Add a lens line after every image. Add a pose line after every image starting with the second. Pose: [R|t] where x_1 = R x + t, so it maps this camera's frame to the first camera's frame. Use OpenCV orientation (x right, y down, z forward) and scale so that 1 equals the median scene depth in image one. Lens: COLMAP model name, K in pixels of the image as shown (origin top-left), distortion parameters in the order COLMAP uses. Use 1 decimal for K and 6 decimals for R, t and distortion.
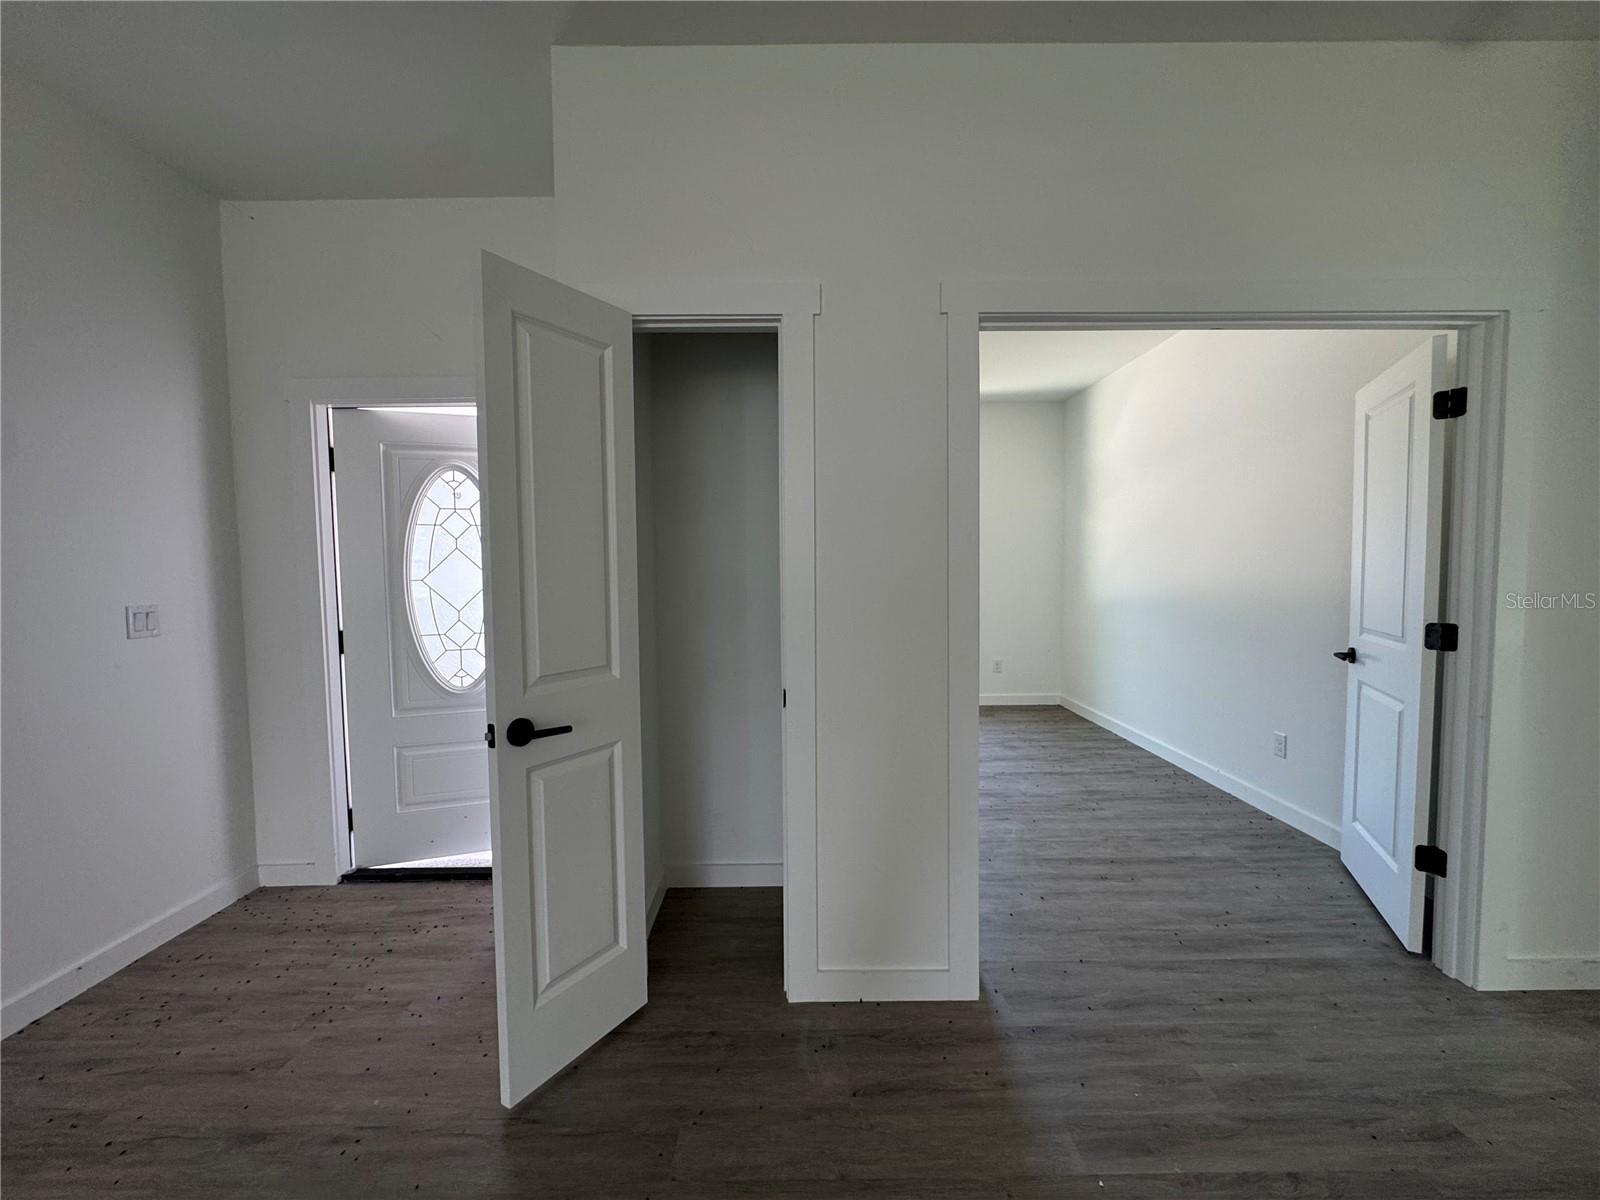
lens RADIAL K [[642.4, 0, 799.2], [0, 642.4, 600.9], [0, 0, 1]] dist [-0.003873, -0.000123]
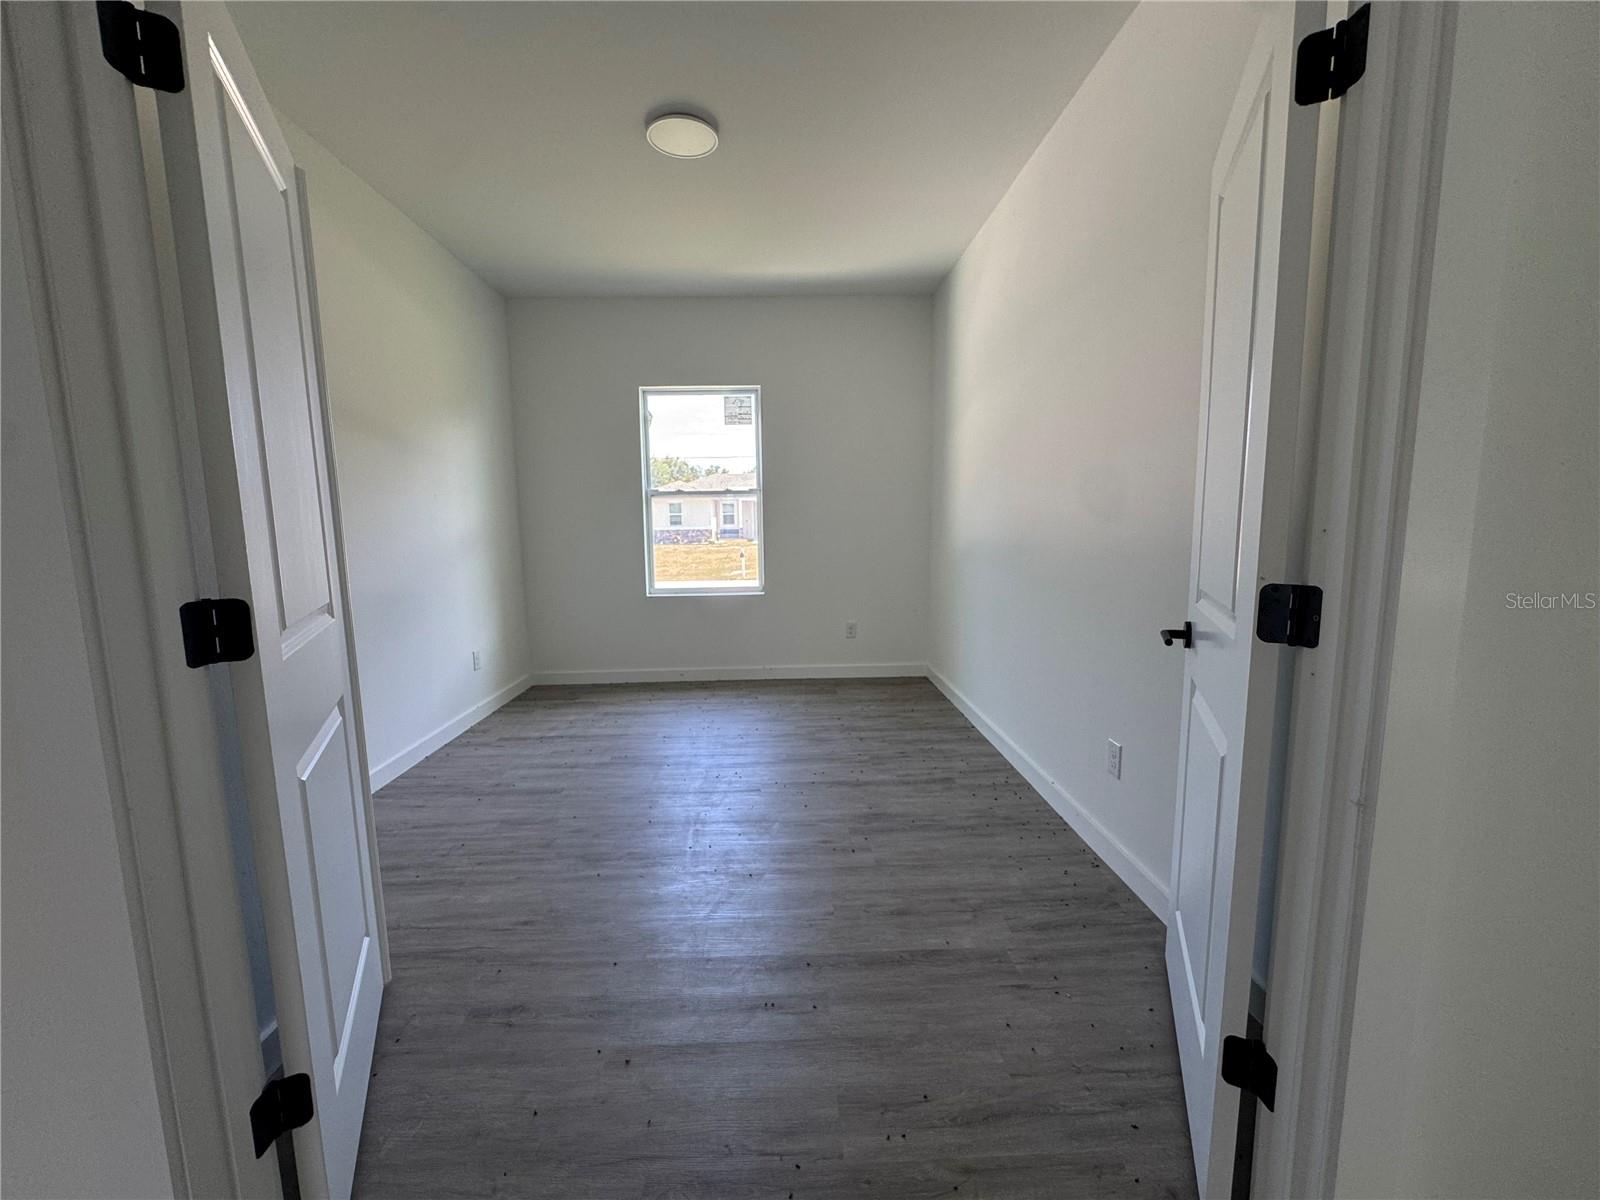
lens RADIAL K [[642.4, 0, 801.8], [0, 642.4, 600.1], [0, 0, 1]] dist [-0.003873, -0.000123]
pose [[0.999455, -0.007282, 0.032190, 0.432125], [0.004947, 0.997391, 0.072018, 0.007859], [-0.032630, -0.071820, 0.996884, 0.375590]]
